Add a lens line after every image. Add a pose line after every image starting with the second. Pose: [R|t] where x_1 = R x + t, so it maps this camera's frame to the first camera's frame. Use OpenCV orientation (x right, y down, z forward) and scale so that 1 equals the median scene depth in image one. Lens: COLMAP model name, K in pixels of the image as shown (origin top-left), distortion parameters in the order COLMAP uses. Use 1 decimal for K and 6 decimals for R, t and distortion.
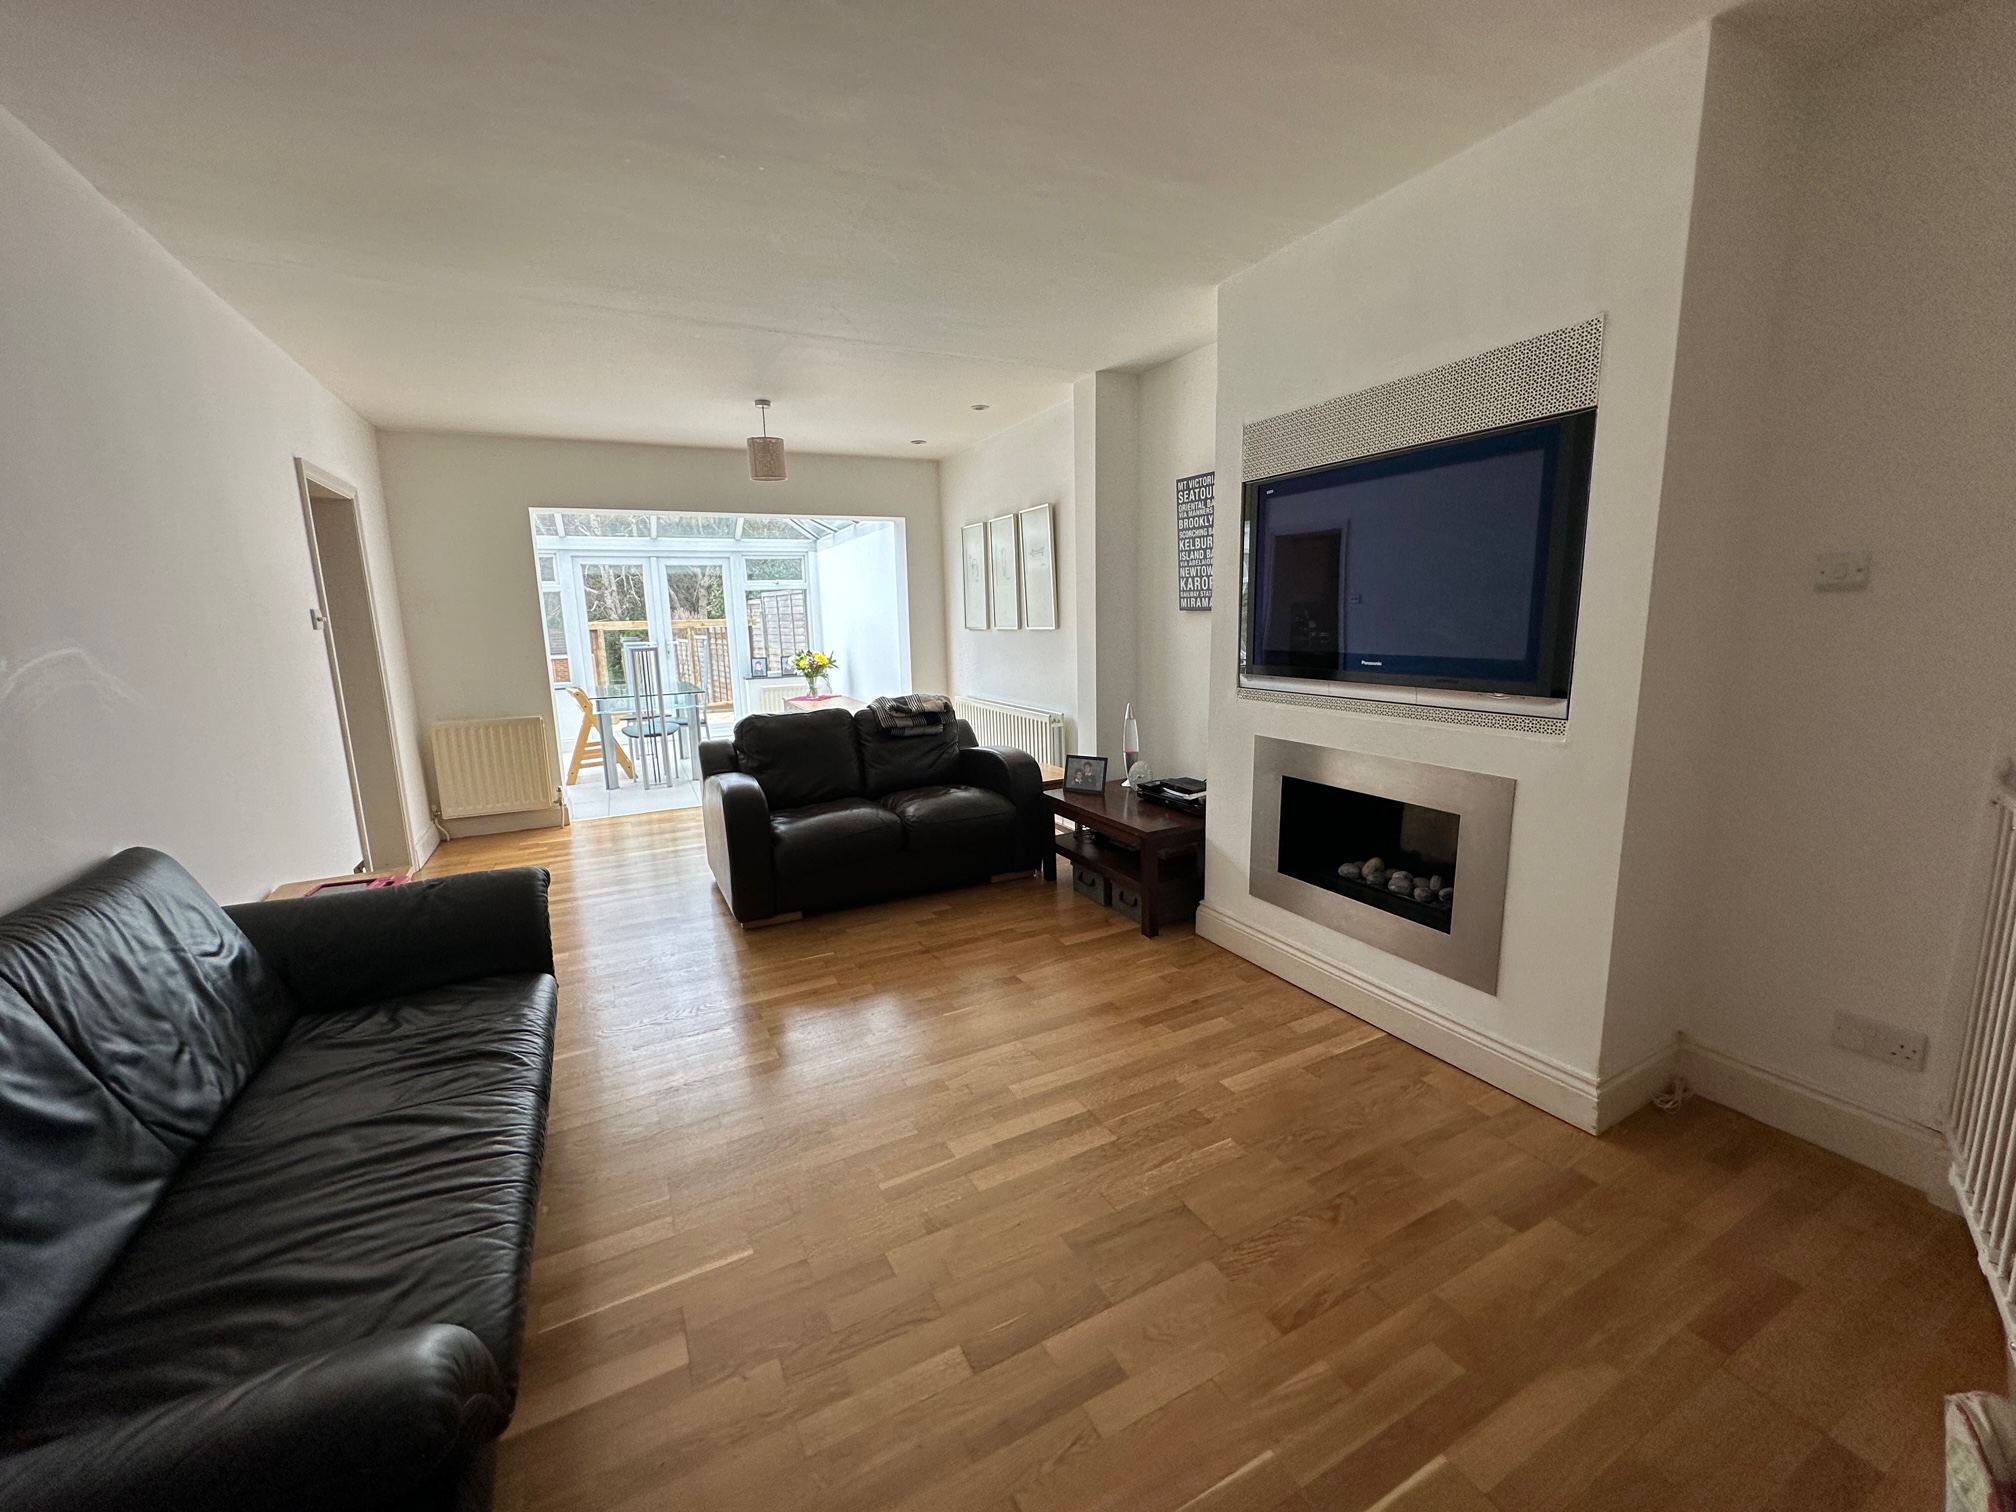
lens RADIAL K [[801.4, 0, 1008.8], [0, 801.4, 751.7], [0, 0, 1]] dist [-0.001011, 0.000037]
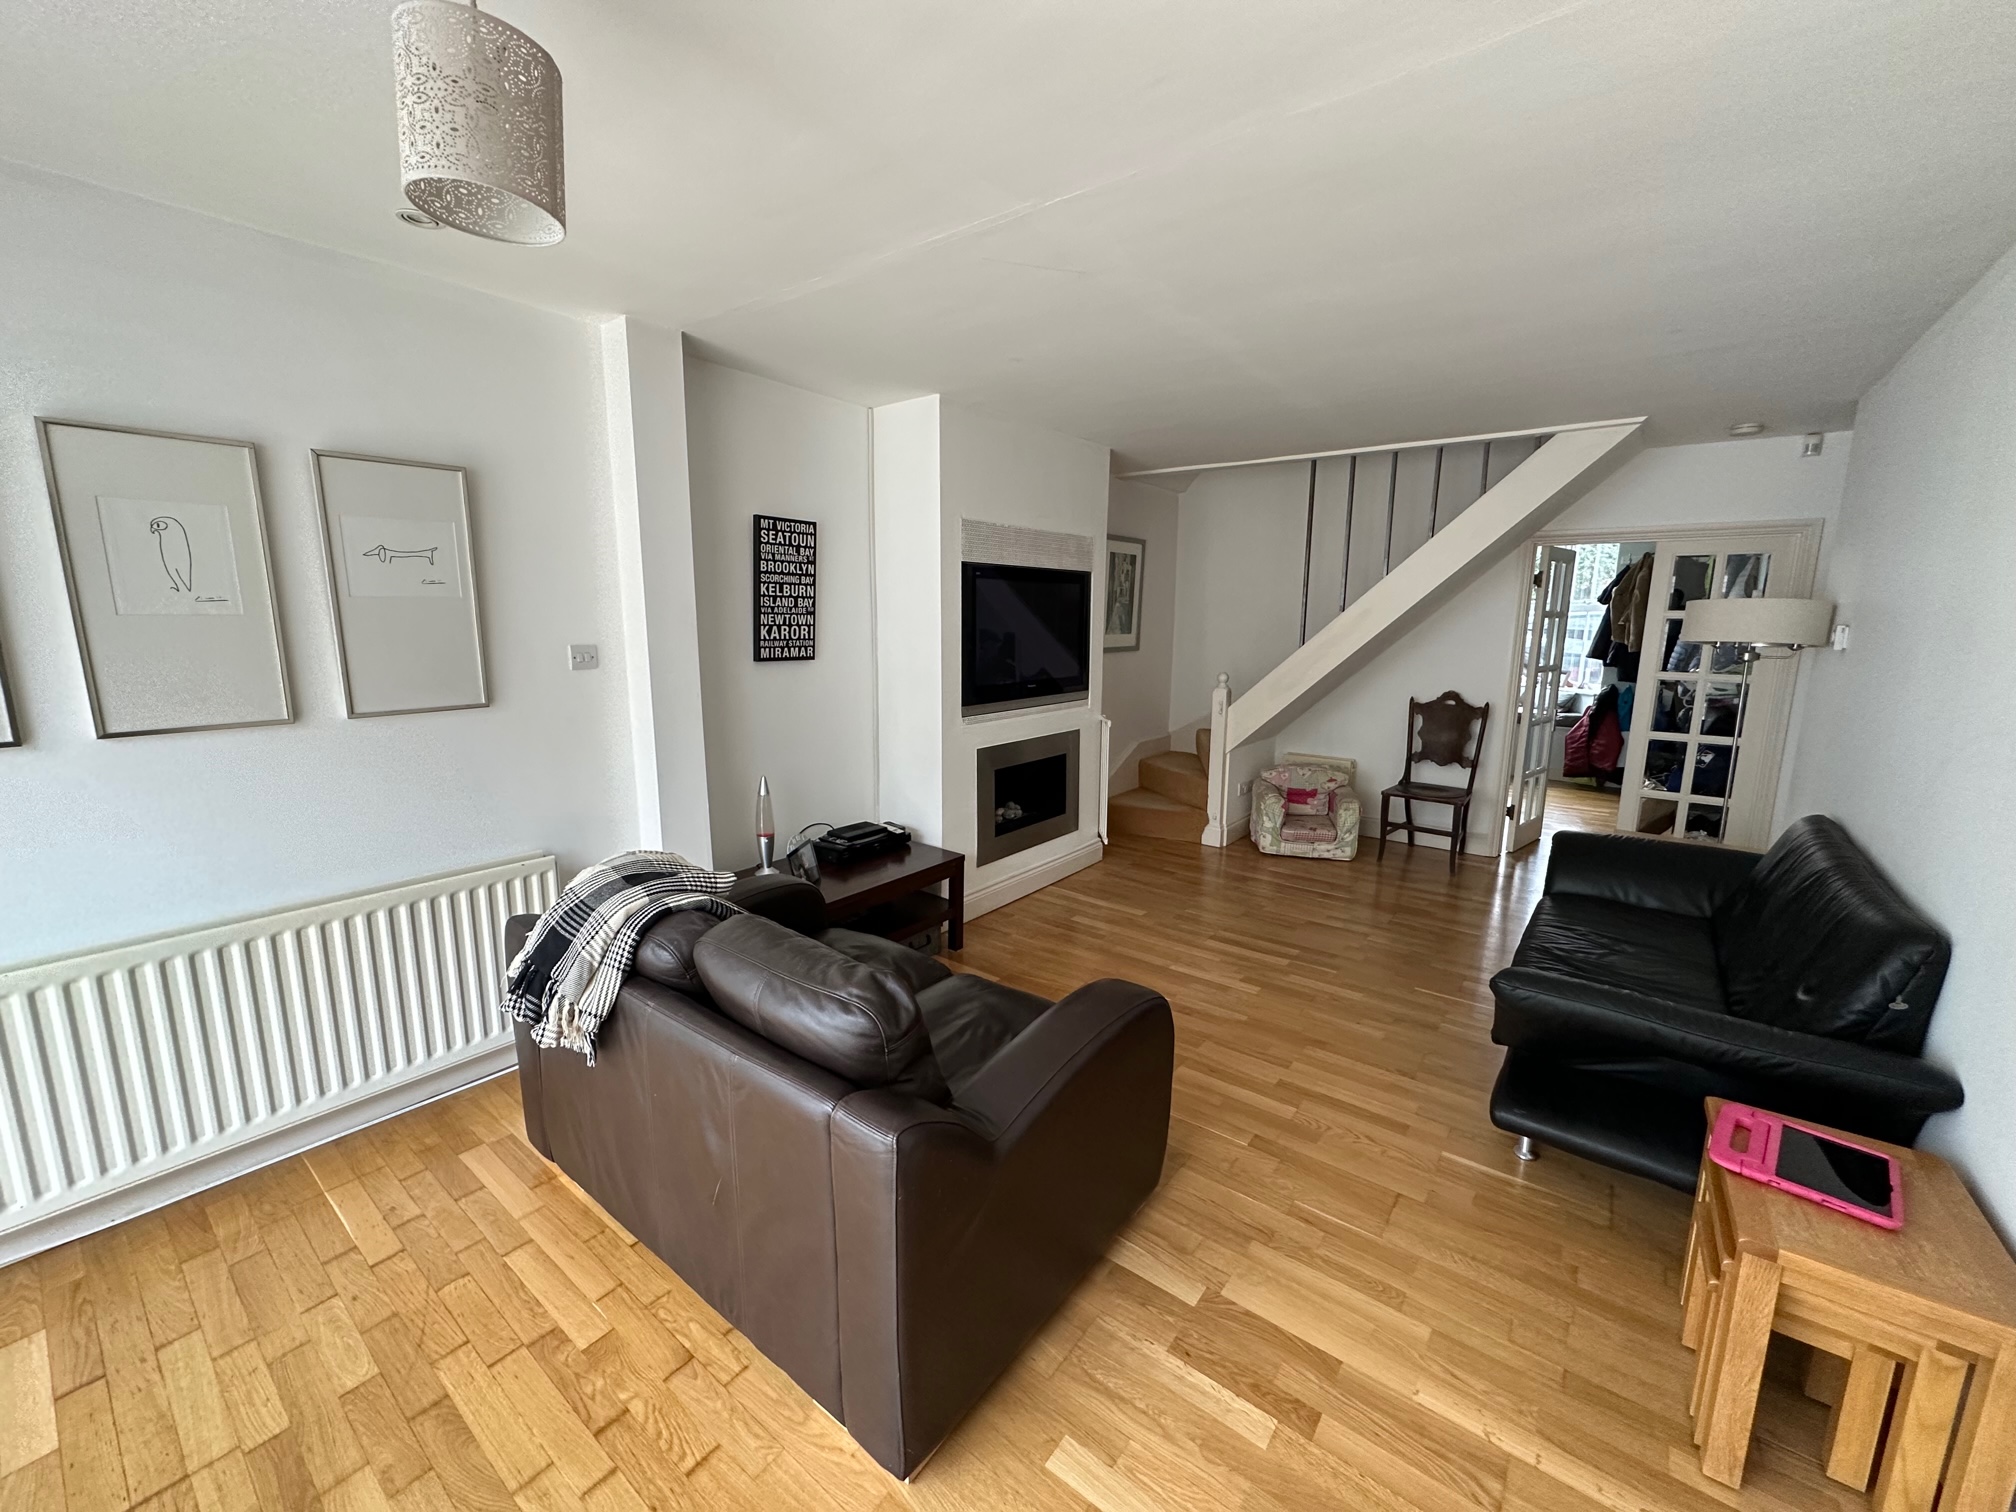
lens RADIAL K [[801.4, 0, 1008.8], [0, 801.4, 751.7], [0, 0, 1]] dist [-0.001011, 0.000037]
pose [[-0.421844, -0.134989, 0.896563, -0.969351], [0.156117, 0.963271, 0.218488, -0.318025], [-0.893127, 0.232137, -0.385276, 1.539759]]
